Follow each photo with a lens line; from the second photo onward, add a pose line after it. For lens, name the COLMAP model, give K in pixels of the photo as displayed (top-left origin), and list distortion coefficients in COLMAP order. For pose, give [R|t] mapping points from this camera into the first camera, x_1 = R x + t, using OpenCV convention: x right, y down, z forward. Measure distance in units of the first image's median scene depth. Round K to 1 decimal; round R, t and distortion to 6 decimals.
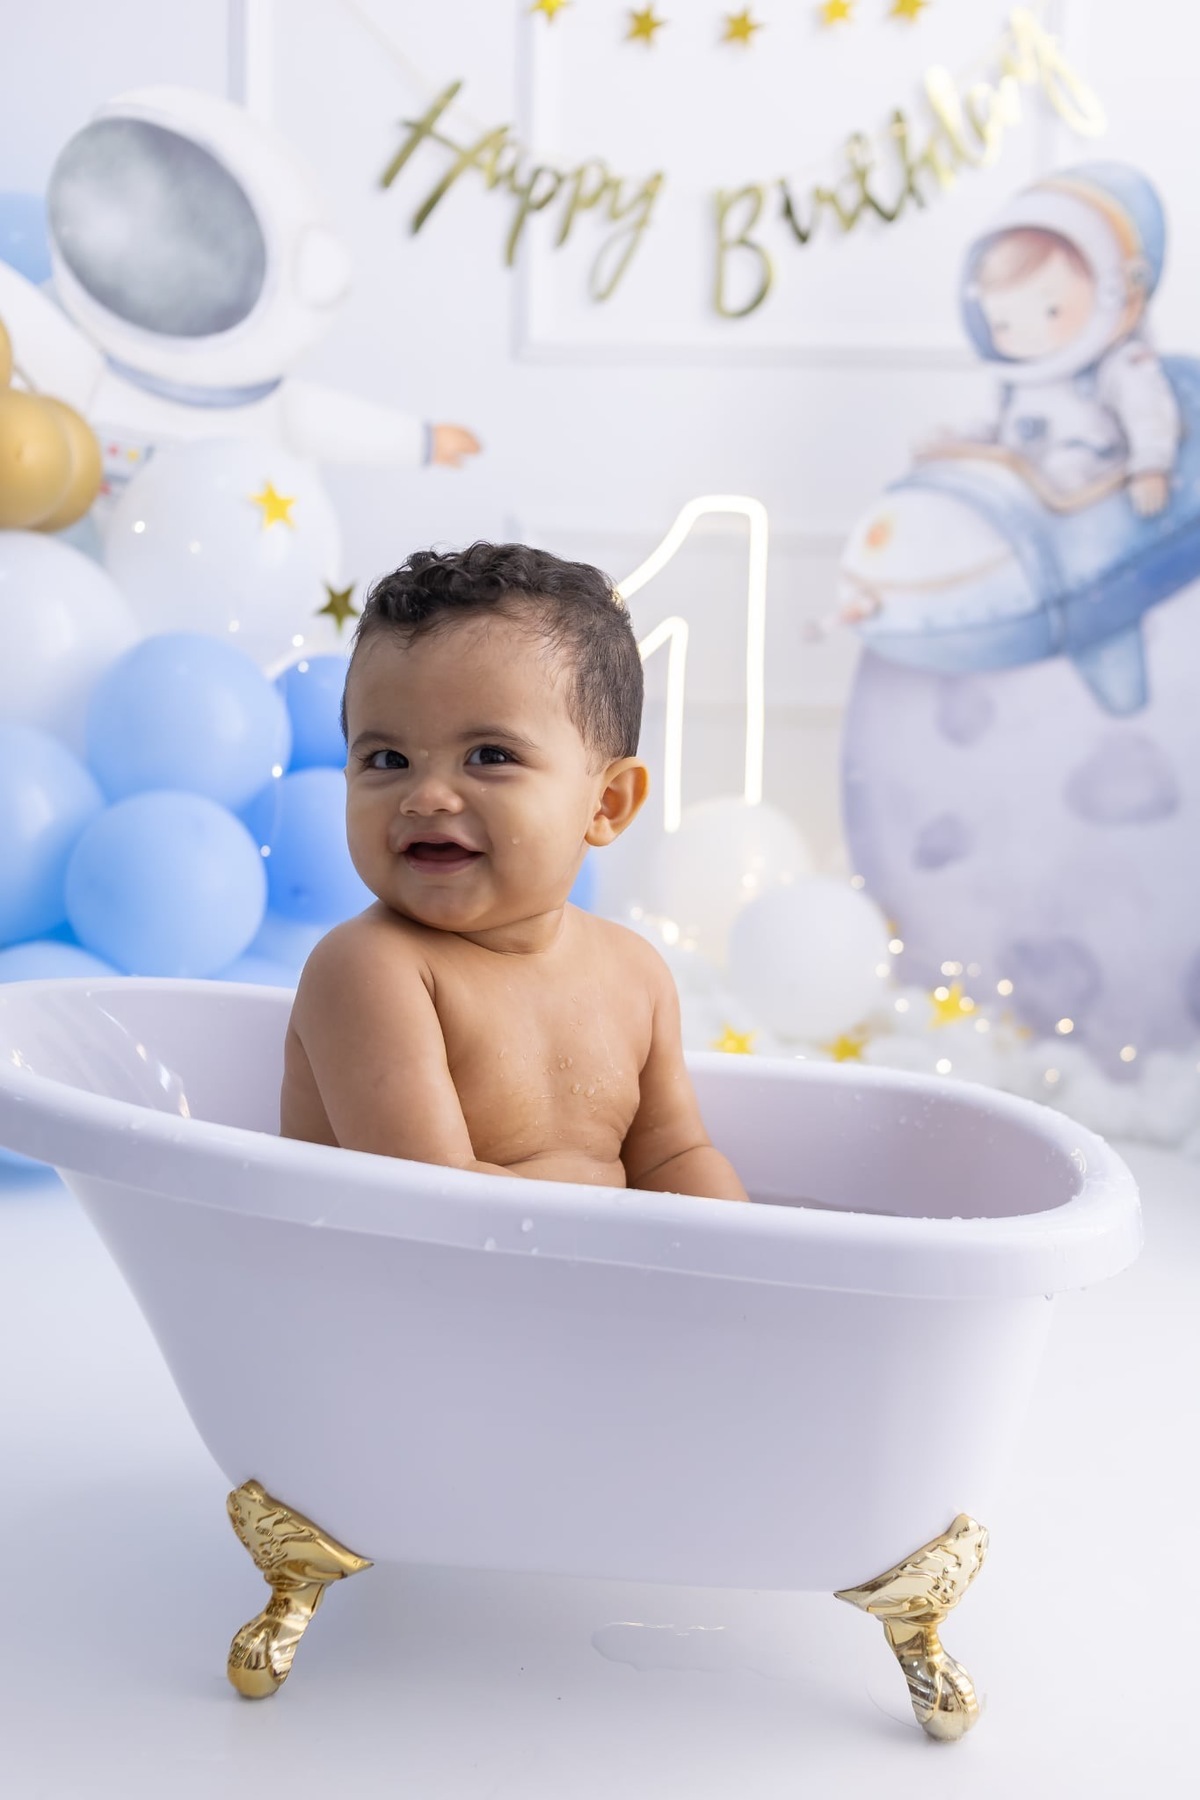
lens RADIAL K [[1778.7, 0, 593.5], [0, 1778.7, 900.4], [0, 0, 1]] dist [-0.001960, -0.000975]
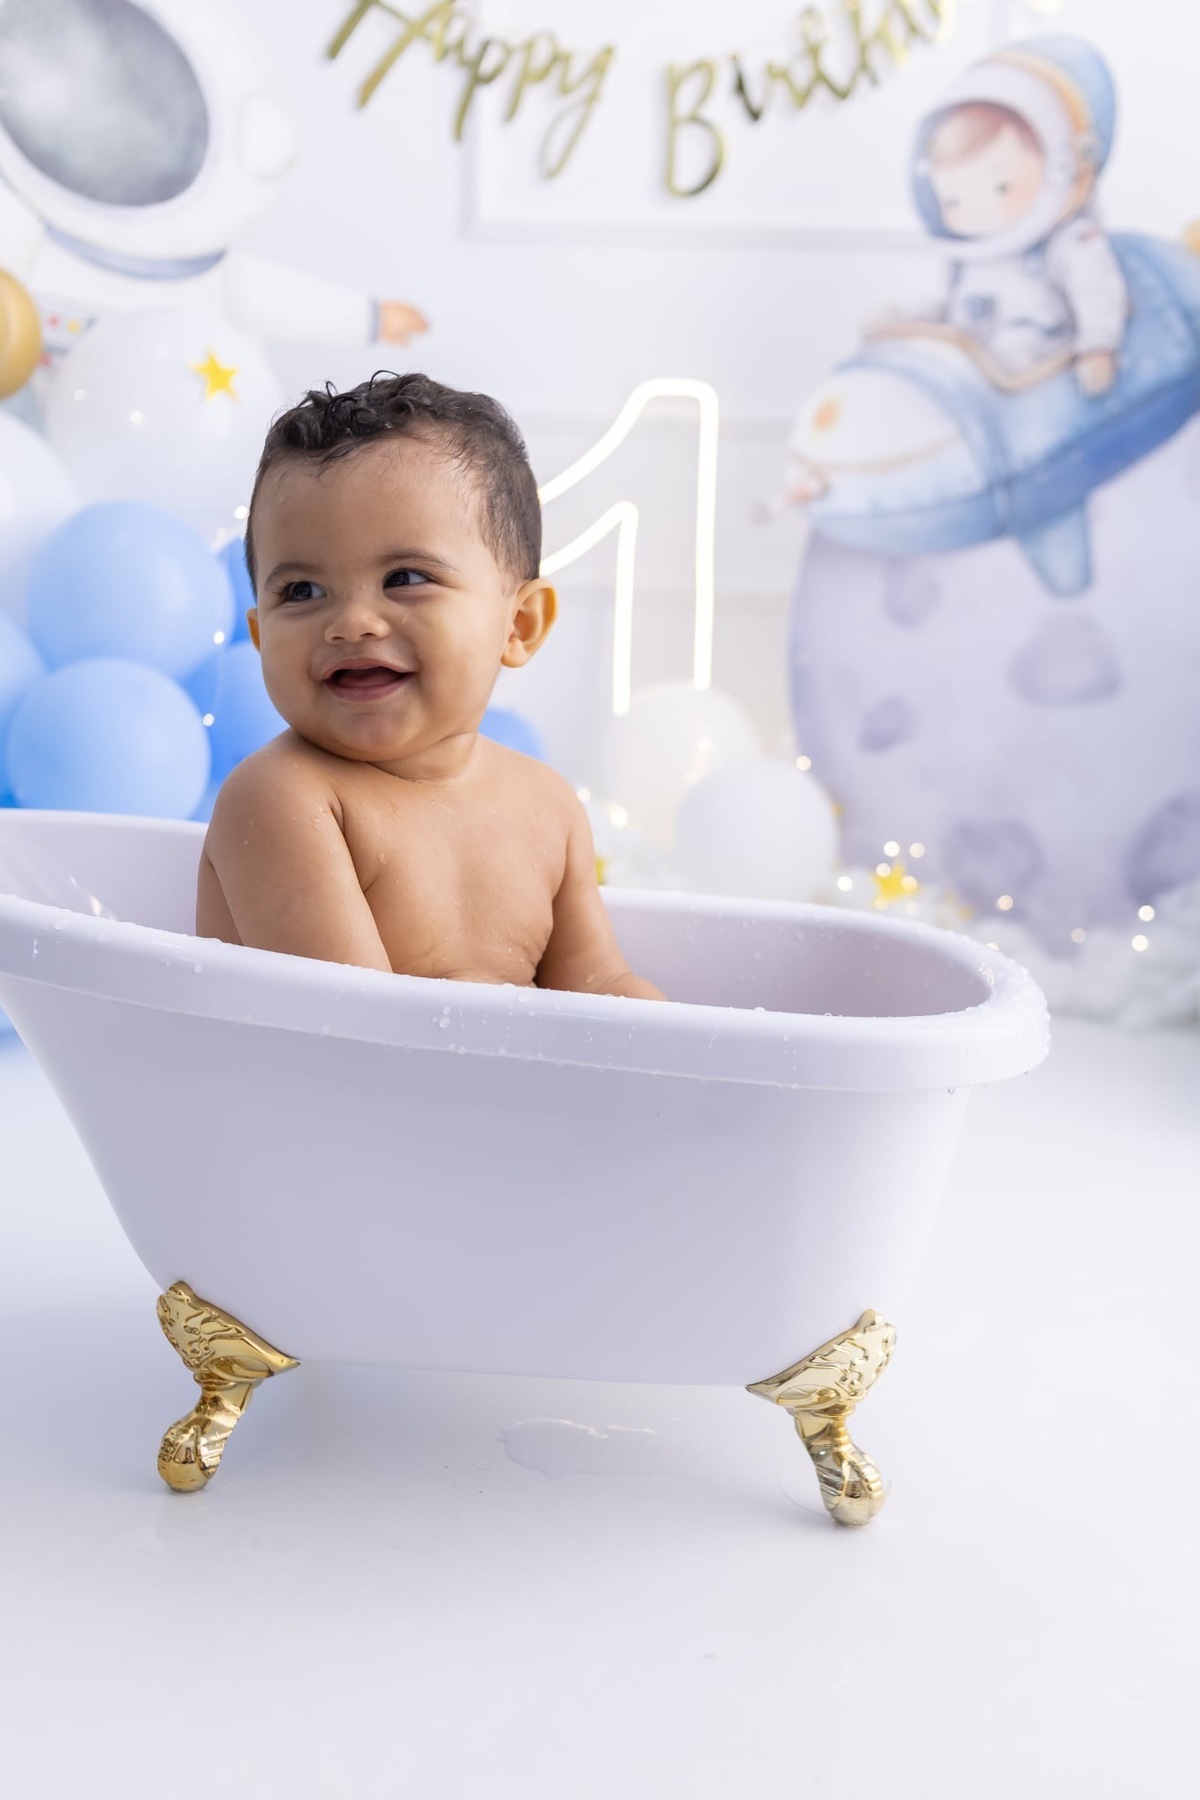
lens RADIAL K [[1778.7, 0, 593.5], [0, 1778.7, 900.4], [0, 0, 1]] dist [-0.001960, -0.000975]
pose [[0.999782, 0.001027, 0.020843, 0.009075], [-0.001975, 0.998961, 0.045522, 0.022012], [-0.020774, -0.045553, 0.998746, -0.006805]]
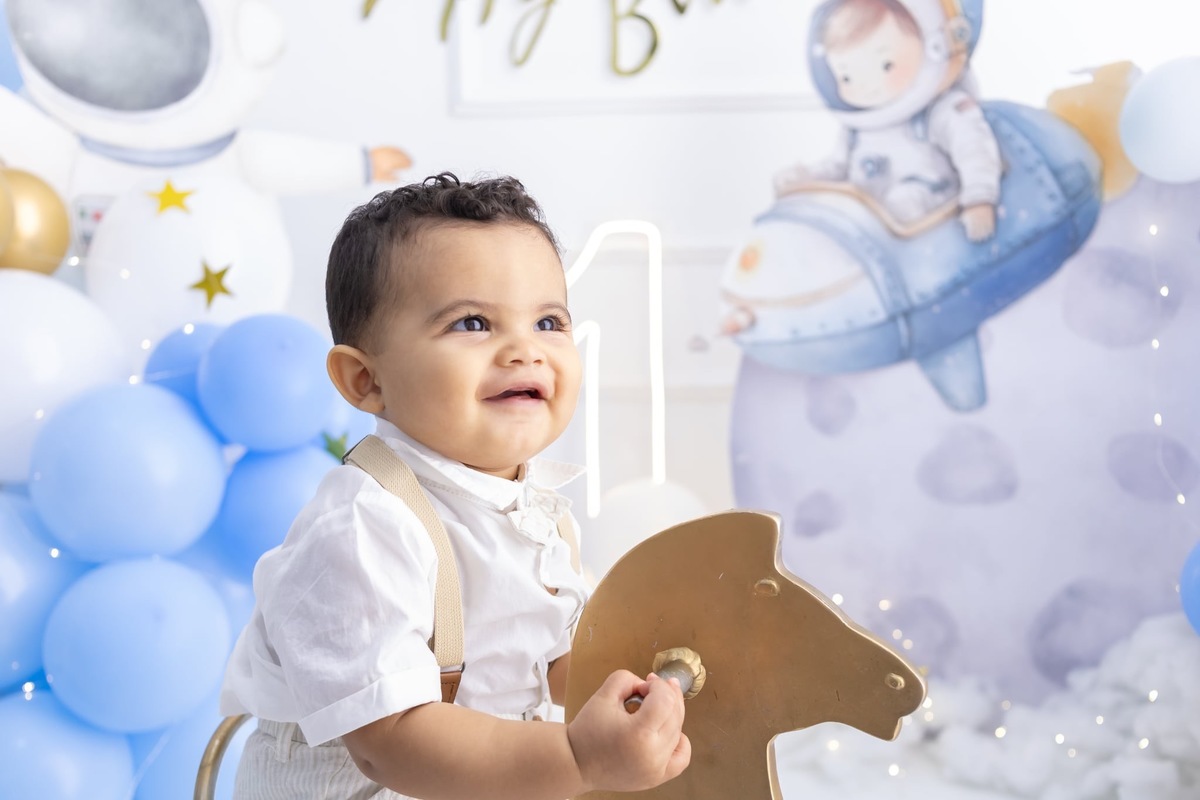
lens RADIAL K [[1065.3, 0, 651.0], [0, 1065.3, 400.7], [0, 0, 1]] dist [-0.002626, 0.003310]
pose [[0.997991, -0.050837, 0.037801, 0.064944], [0.050646, 0.998699, 0.006003, -0.122828], [-0.038057, -0.004076, 0.999267, 0.303485]]
